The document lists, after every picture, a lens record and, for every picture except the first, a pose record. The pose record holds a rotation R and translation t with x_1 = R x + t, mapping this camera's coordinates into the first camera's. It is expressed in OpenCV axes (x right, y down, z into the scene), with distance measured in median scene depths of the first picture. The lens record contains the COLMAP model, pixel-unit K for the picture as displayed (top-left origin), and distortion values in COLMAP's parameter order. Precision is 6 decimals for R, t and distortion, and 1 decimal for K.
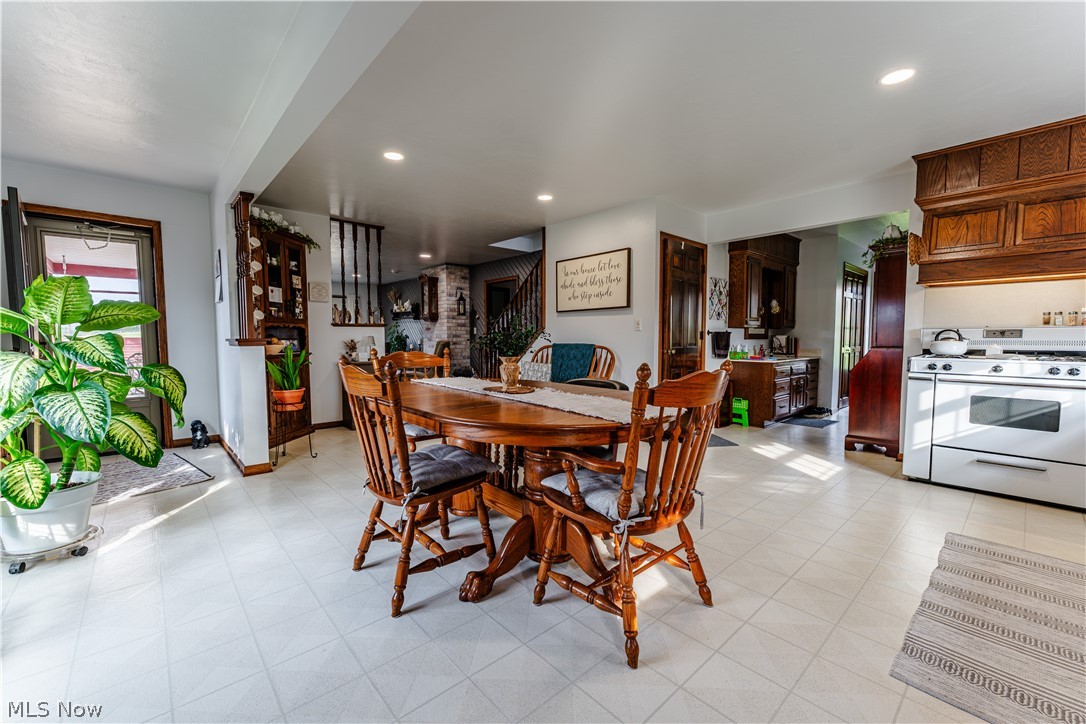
lens RADIAL K [[437.4, 0, 542.9], [0, 437.4, 364.8], [0, 0, 1]] dist [-0.000440, -0.000111]
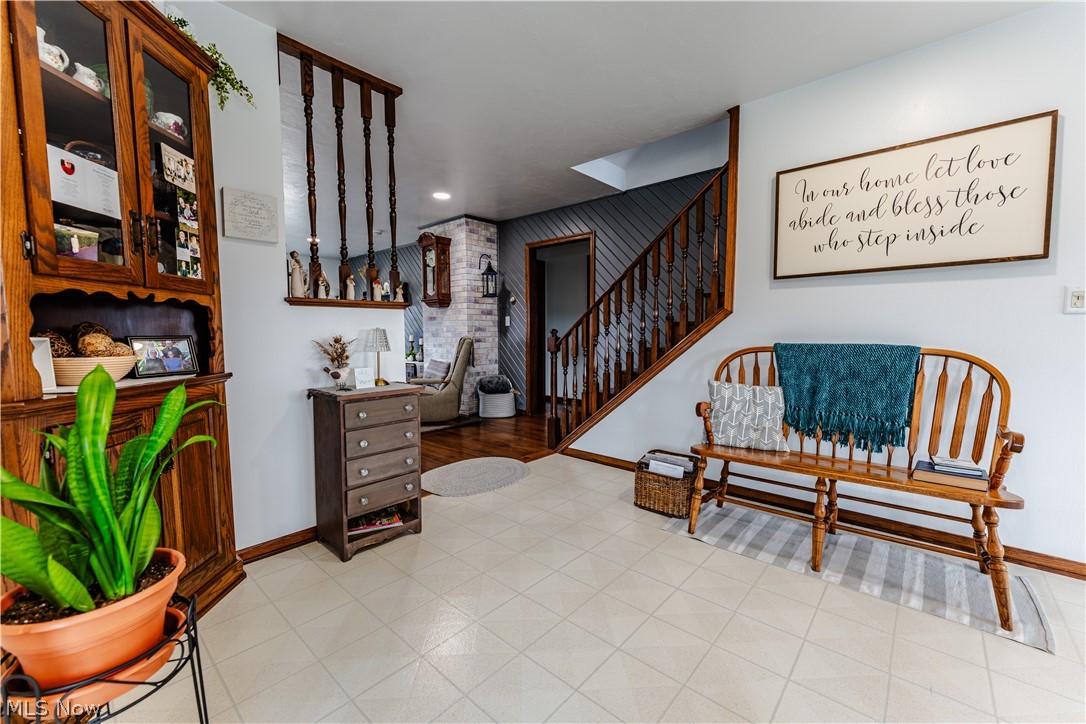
lens RADIAL K [[437.4, 0, 542.9], [0, 437.4, 361.3], [0, 0, 1]] dist [-0.000440, -0.000111]
pose [[0.994652, -0.009339, 0.102861, -0.277561], [0.008642, 0.999937, 0.007213, -0.035151], [-0.102922, -0.006286, 0.994670, 0.551344]]
